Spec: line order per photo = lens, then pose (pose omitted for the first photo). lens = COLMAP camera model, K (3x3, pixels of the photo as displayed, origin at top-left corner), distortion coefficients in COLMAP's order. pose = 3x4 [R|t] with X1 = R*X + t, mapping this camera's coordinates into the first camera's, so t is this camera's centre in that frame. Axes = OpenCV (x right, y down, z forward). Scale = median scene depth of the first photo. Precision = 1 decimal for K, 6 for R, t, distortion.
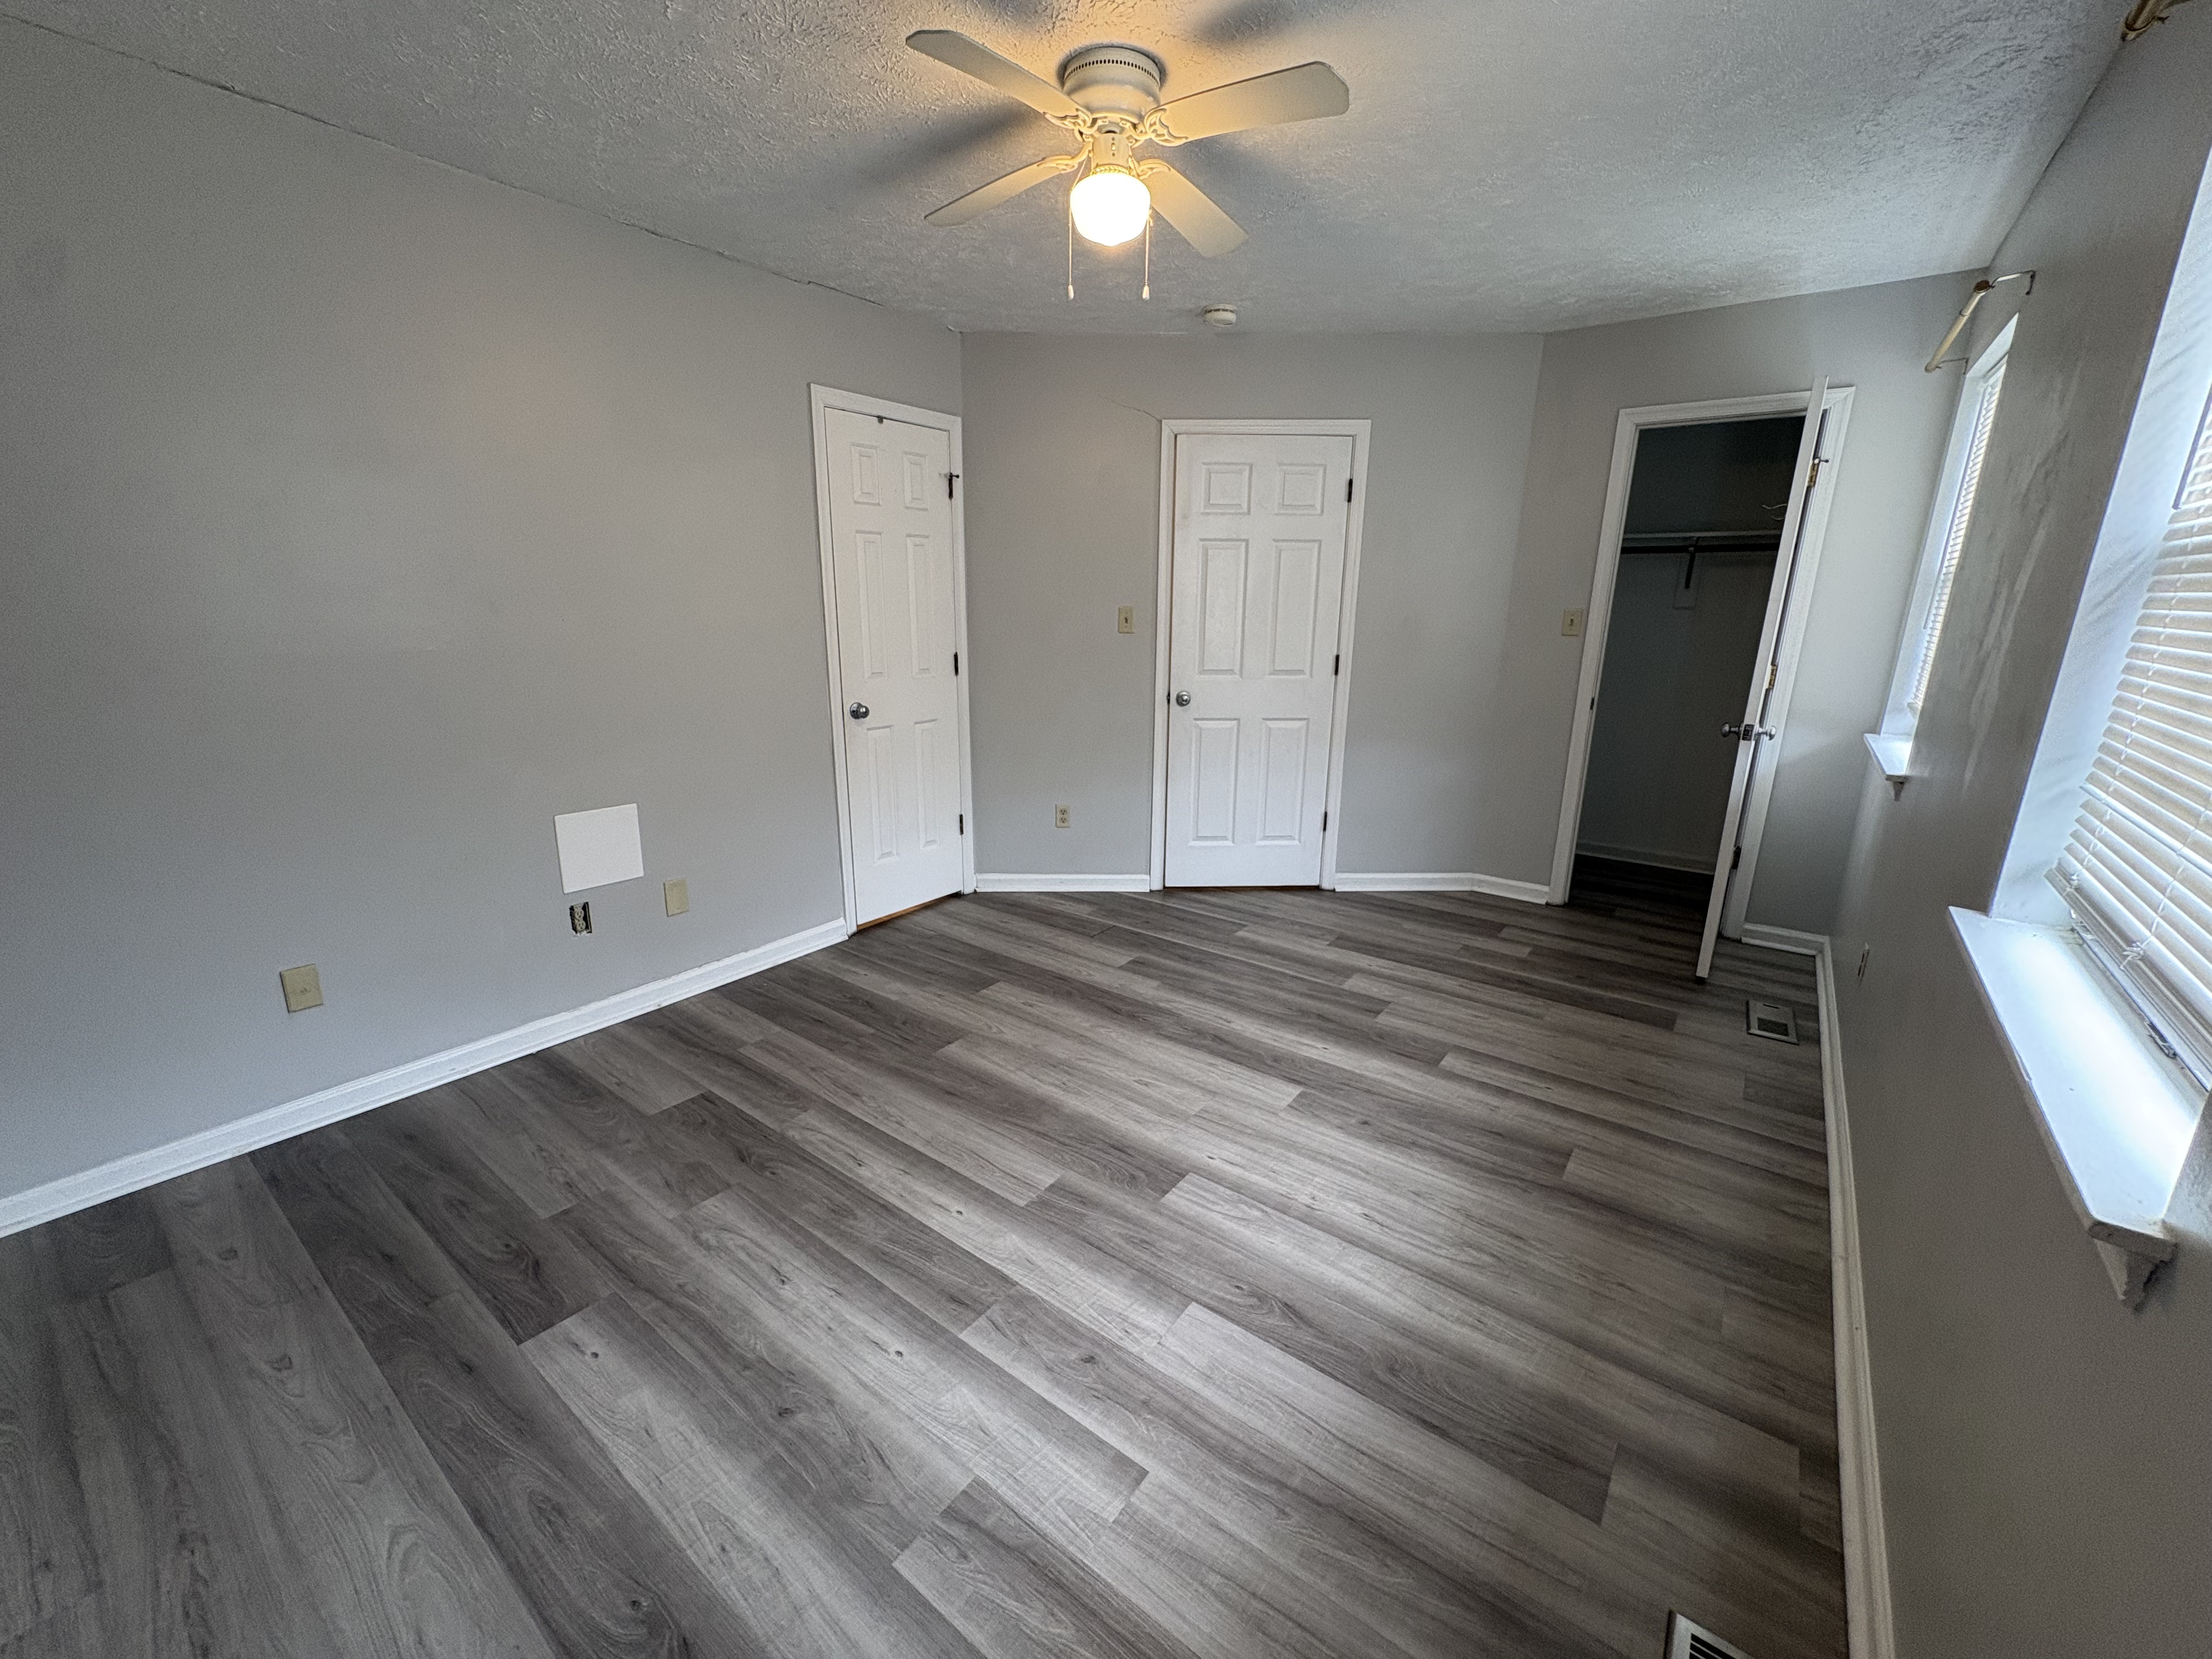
lens RADIAL K [[885.3, 0, 1105.2], [0, 885.3, 834.8], [0, 0, 1]] dist [0.001868, -0.000205]
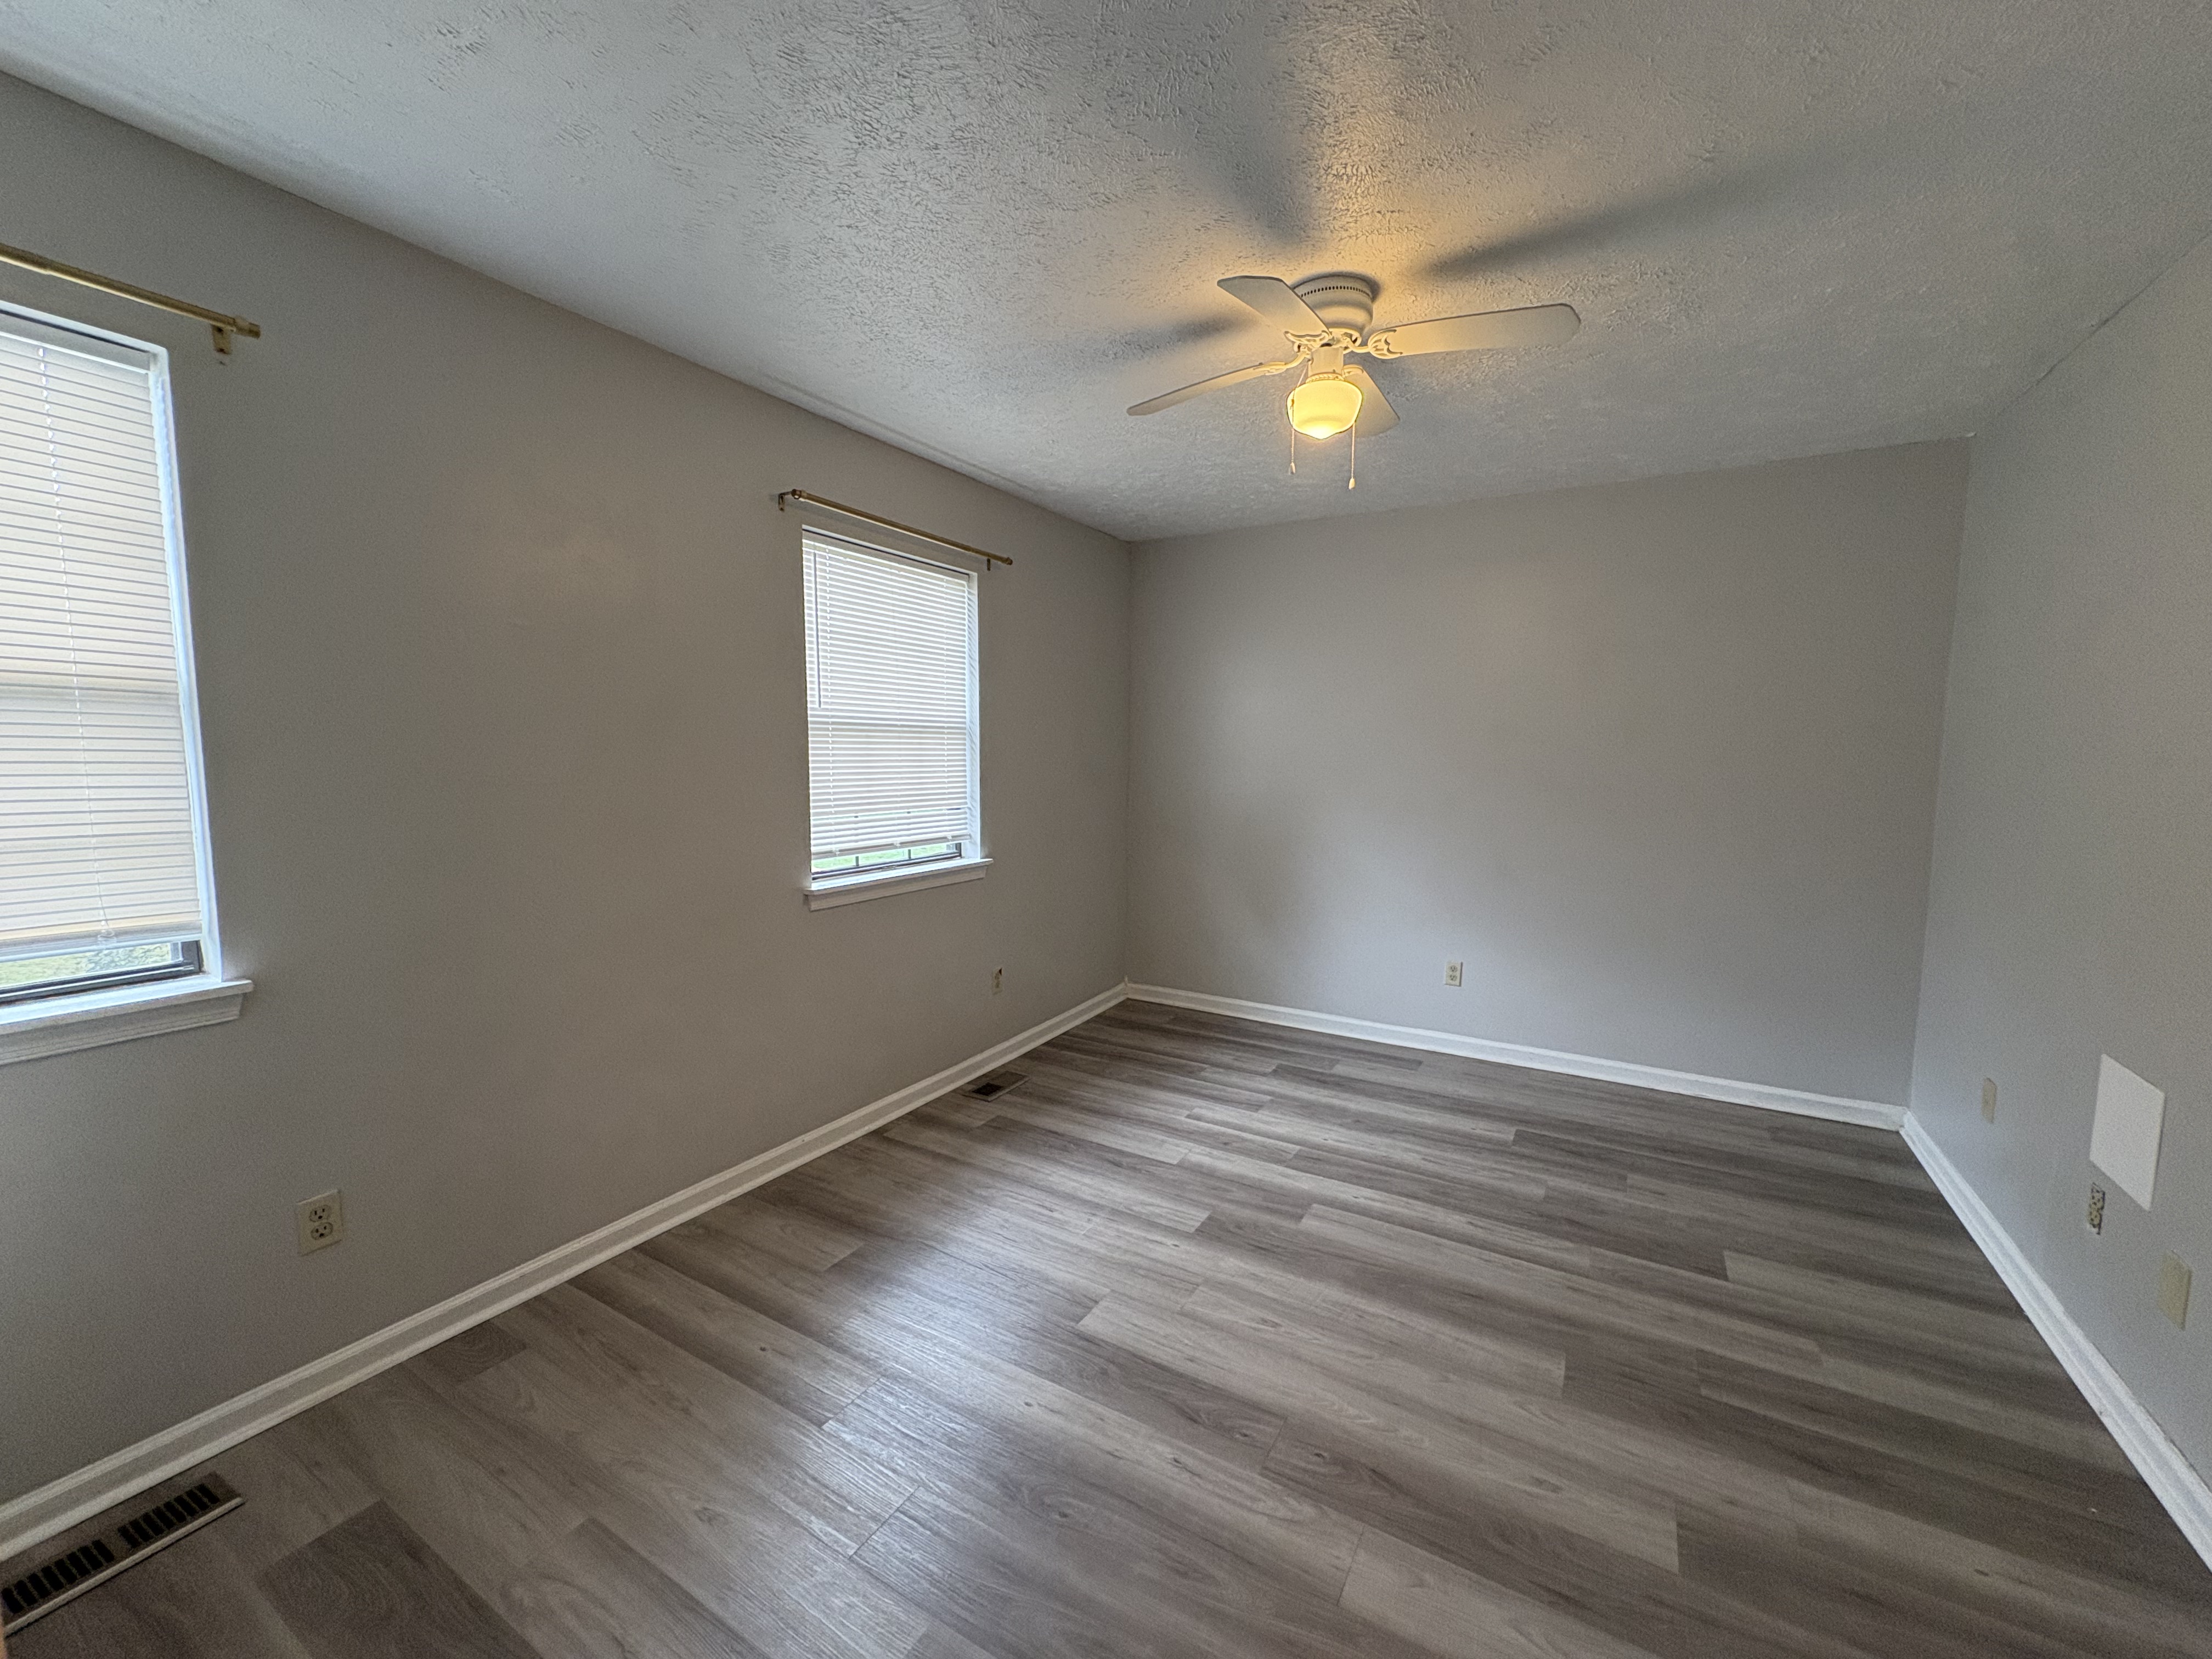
lens RADIAL K [[885.3, 0, 1100.5], [0, 885.3, 826.3], [0, 0, 1]] dist [0.001868, -0.000205]
pose [[-0.993806, -0.005462, -0.110997, 0.357768], [-0.043744, 0.937386, 0.345535, -0.523986], [0.102160, 0.348250, -0.931818, 1.945259]]
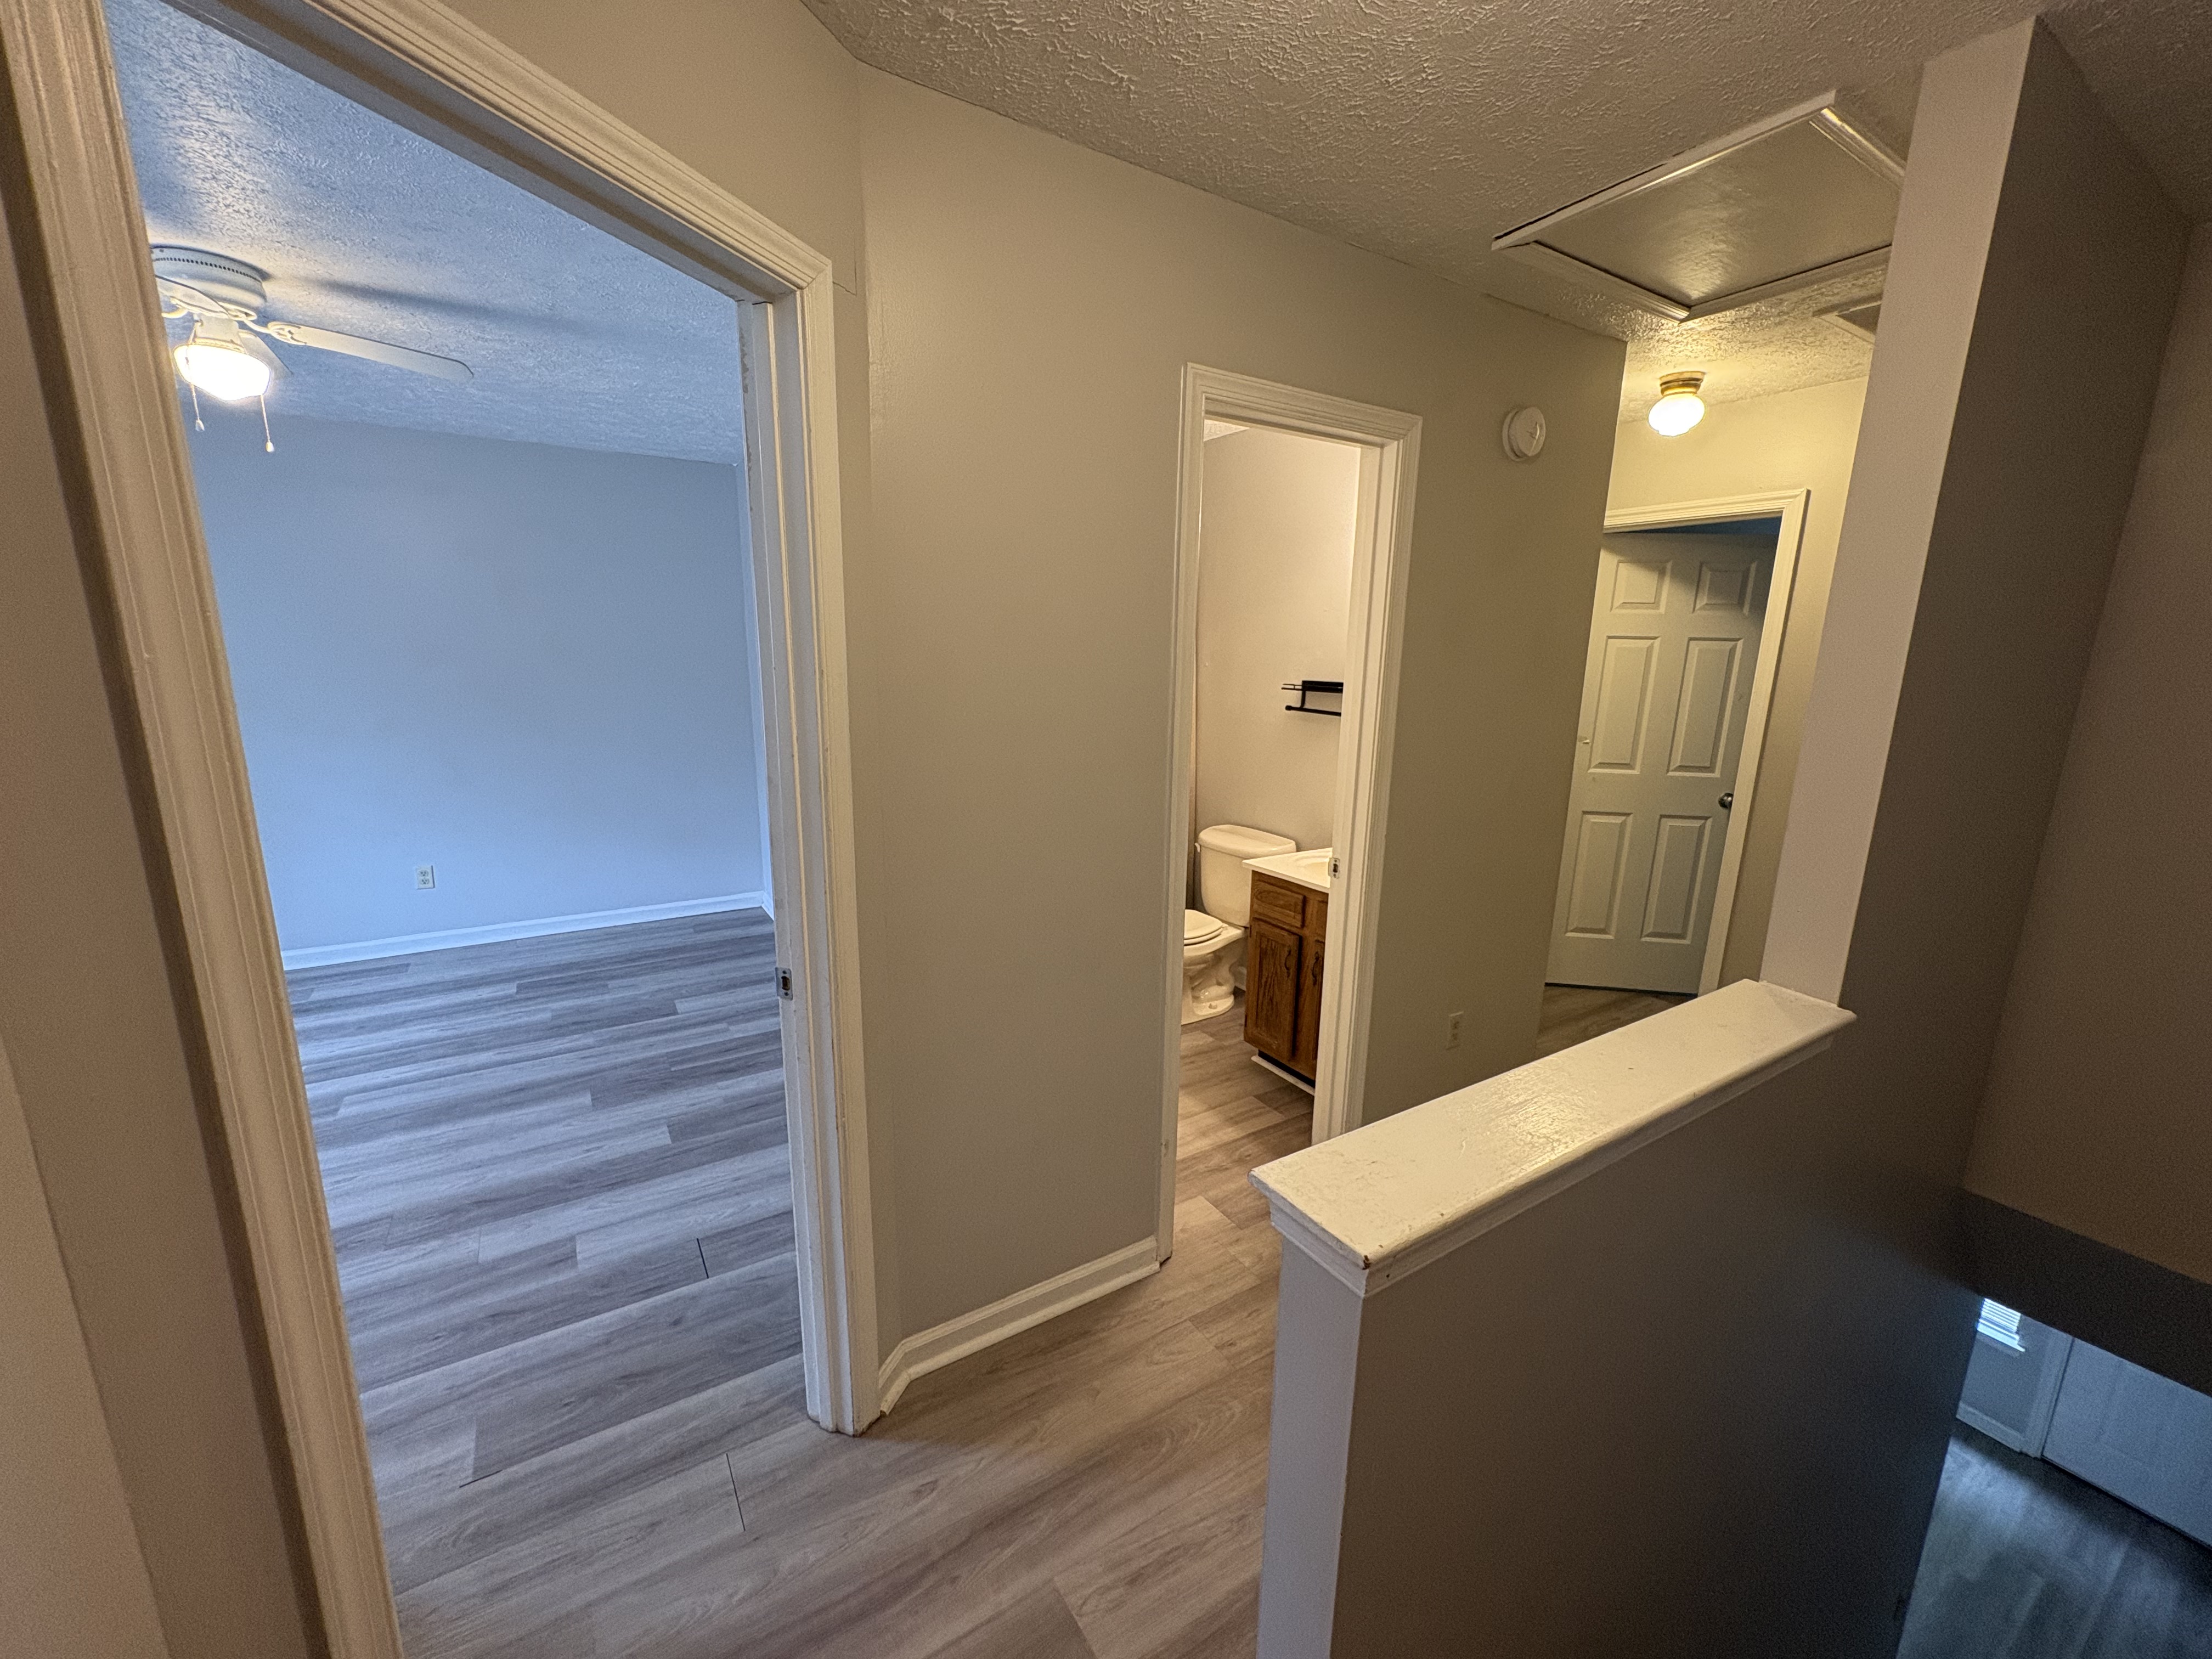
lens RADIAL K [[885.3, 0, 1110.0], [0, 885.3, 832.1], [0, 0, 1]] dist [0.001868, -0.000205]
pose [[-0.350131, 0.179155, -0.919408, 0.707122], [-0.264237, 0.922785, 0.280440, -0.699838], [0.898658, 0.341133, -0.275757, 2.323229]]
